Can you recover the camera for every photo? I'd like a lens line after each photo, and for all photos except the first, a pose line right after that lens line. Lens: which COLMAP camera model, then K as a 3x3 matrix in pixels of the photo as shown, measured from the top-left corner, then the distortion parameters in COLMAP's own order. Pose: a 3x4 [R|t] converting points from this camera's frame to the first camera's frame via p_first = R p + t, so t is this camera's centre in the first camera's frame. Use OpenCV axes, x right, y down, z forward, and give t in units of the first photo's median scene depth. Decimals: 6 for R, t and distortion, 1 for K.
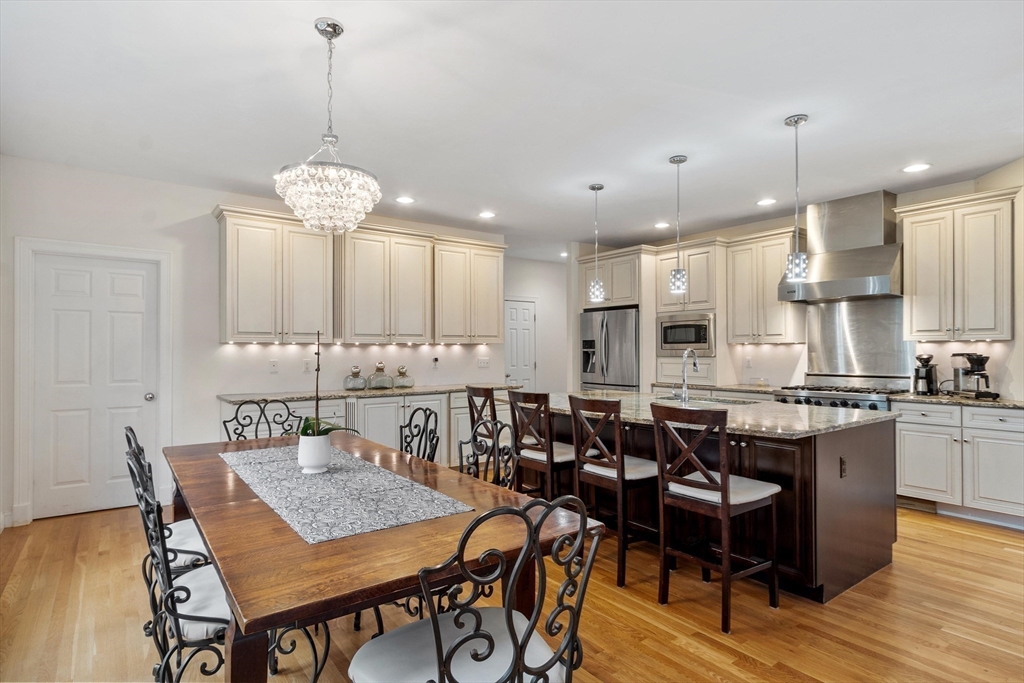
lens RADIAL K [[534.3, 0, 493.2], [0, 534.3, 347.4], [0, 0, 1]] dist [0.004290, 0.000718]
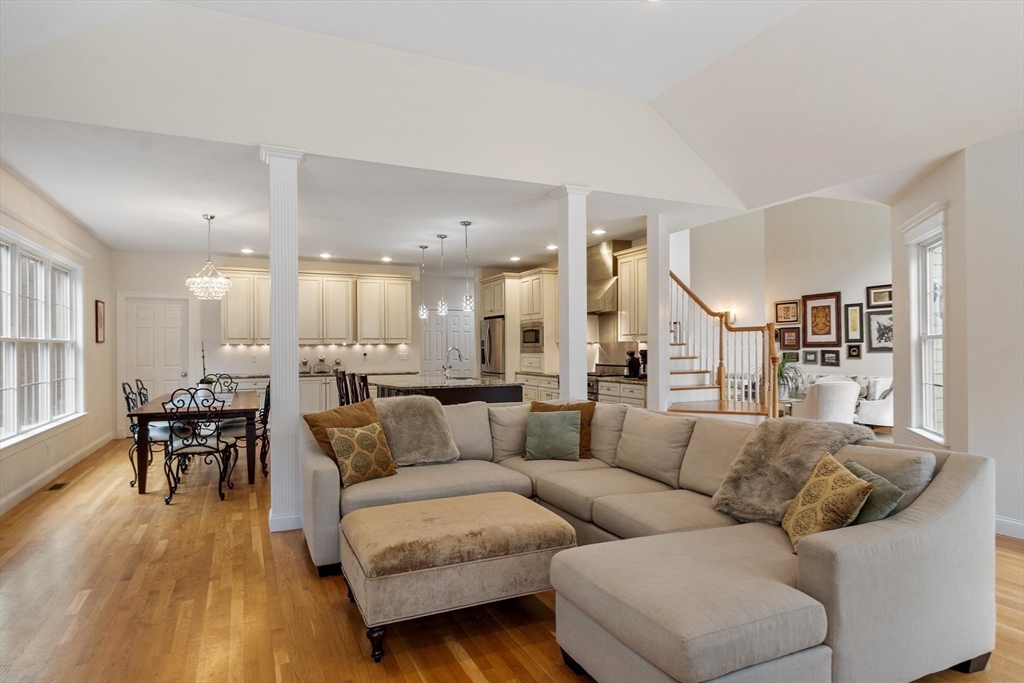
lens RADIAL K [[575.2, 0, 489.5], [0, 575.2, 351.6], [0, 0, 1]] dist [-0.001831, -0.000410]
pose [[0.976655, -0.000141, -0.214812, 0.601196], [0.003223, 0.999897, 0.013994, -0.006640], [0.214788, -0.014360, 0.976555, -0.515735]]
